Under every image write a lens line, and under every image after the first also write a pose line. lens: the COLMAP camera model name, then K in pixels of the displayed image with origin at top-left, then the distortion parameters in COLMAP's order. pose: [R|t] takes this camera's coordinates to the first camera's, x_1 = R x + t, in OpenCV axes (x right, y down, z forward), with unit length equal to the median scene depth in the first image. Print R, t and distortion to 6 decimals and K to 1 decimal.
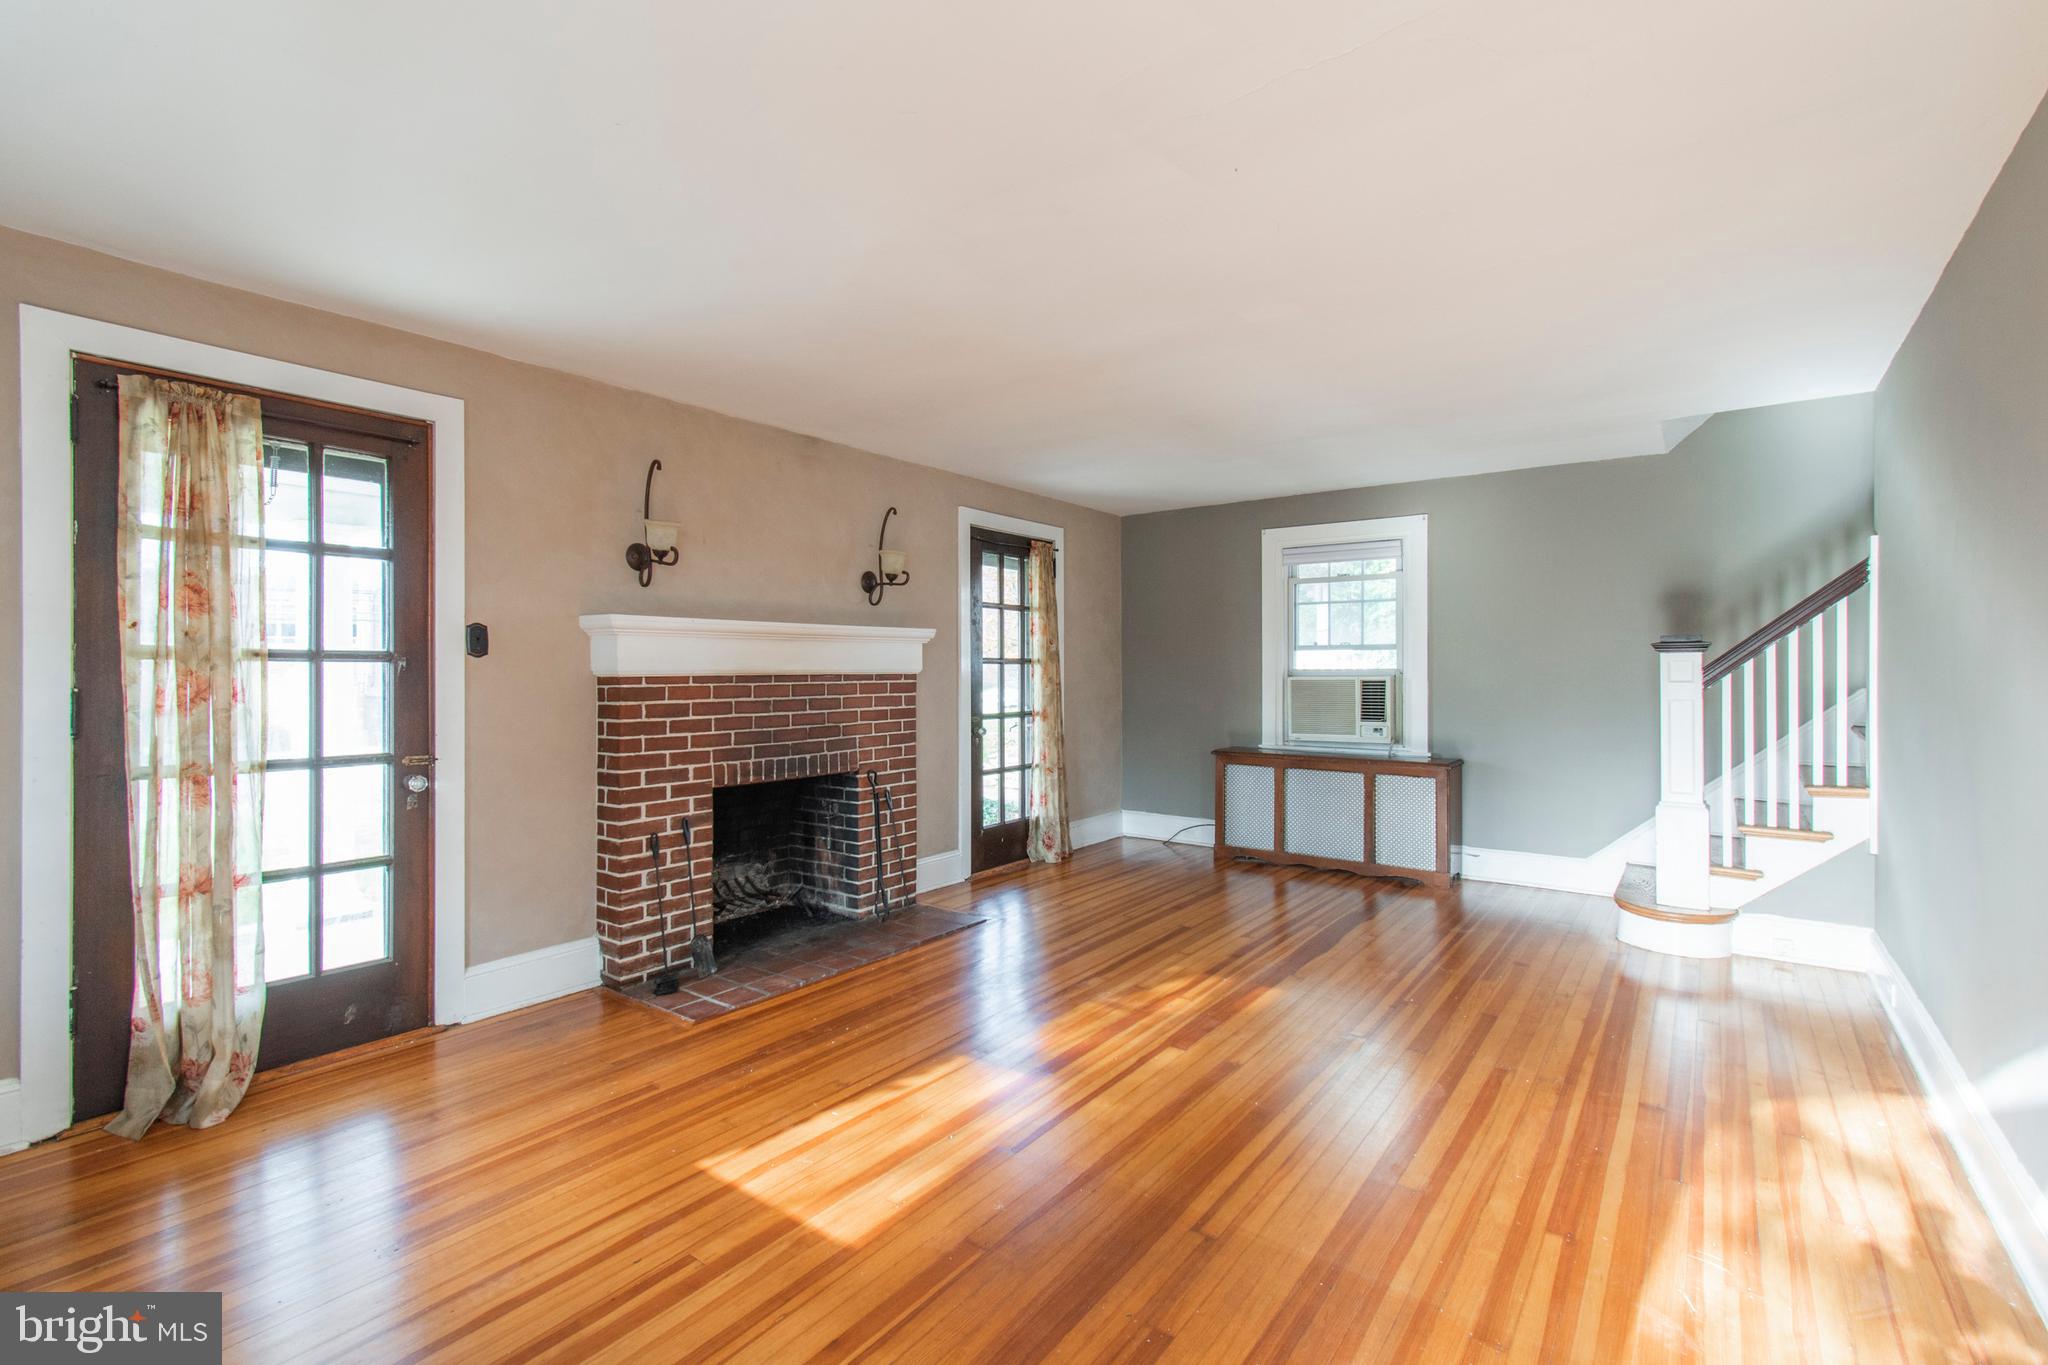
lens RADIAL K [[922.3, 0, 976.3], [0, 922.3, 665.5], [0, 0, 1]] dist [0.013302, -0.000511]
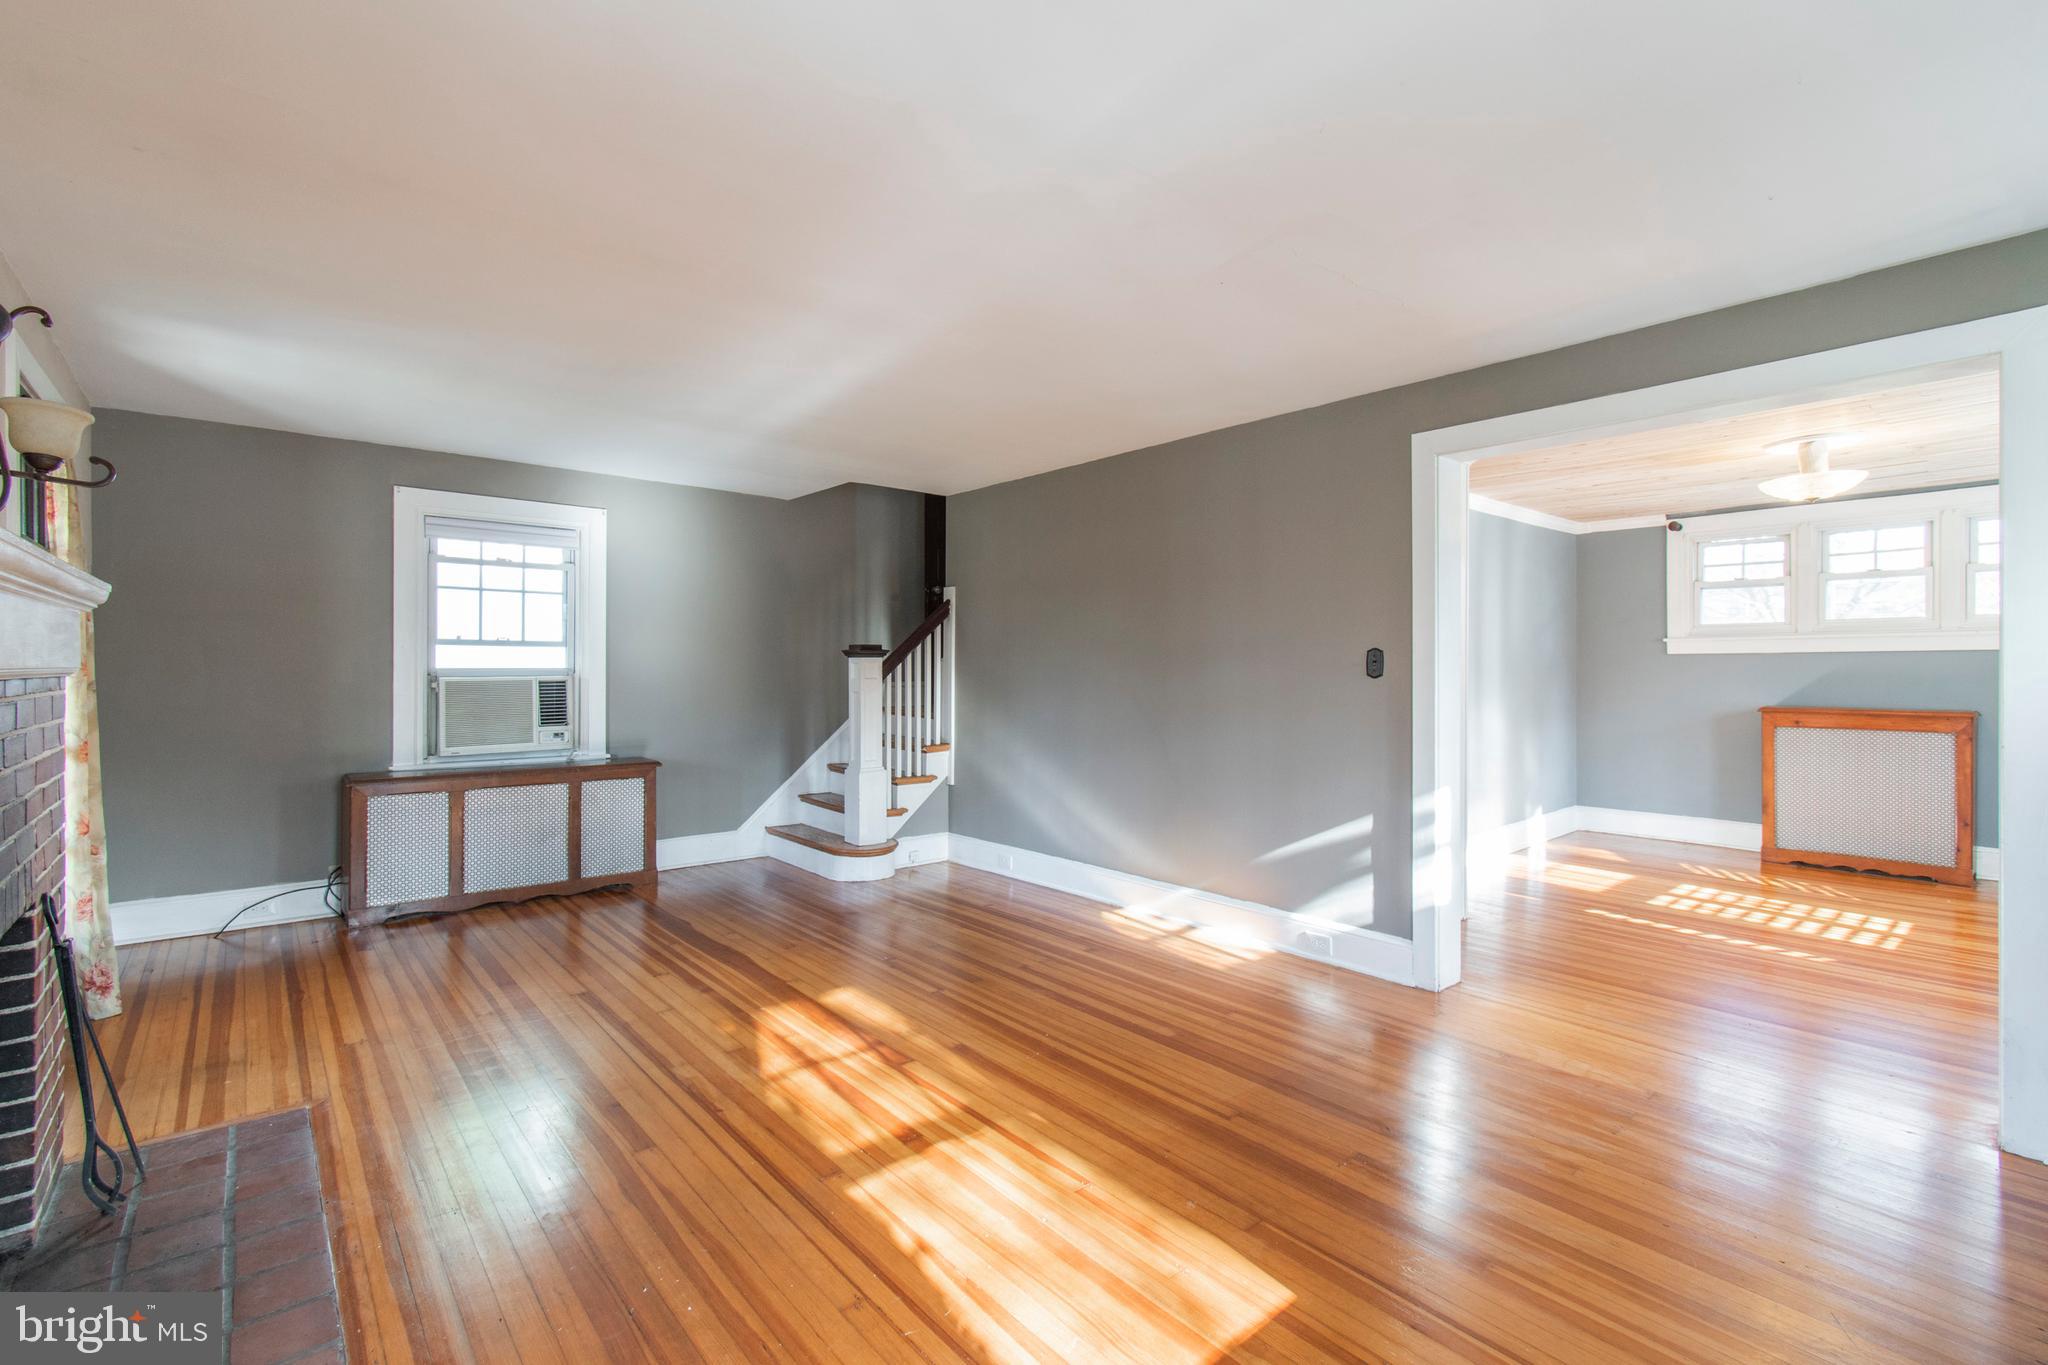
lens RADIAL K [[922.3, 0, 1023.1], [0, 922.3, 674.1], [0, 0, 1]] dist [0.013302, -0.000511]
pose [[0.193461, -0.004752, 0.981096, -0.387777], [-0.009008, 0.999938, 0.006620, -0.000837], [-0.981067, -0.010118, 0.193406, 0.381872]]
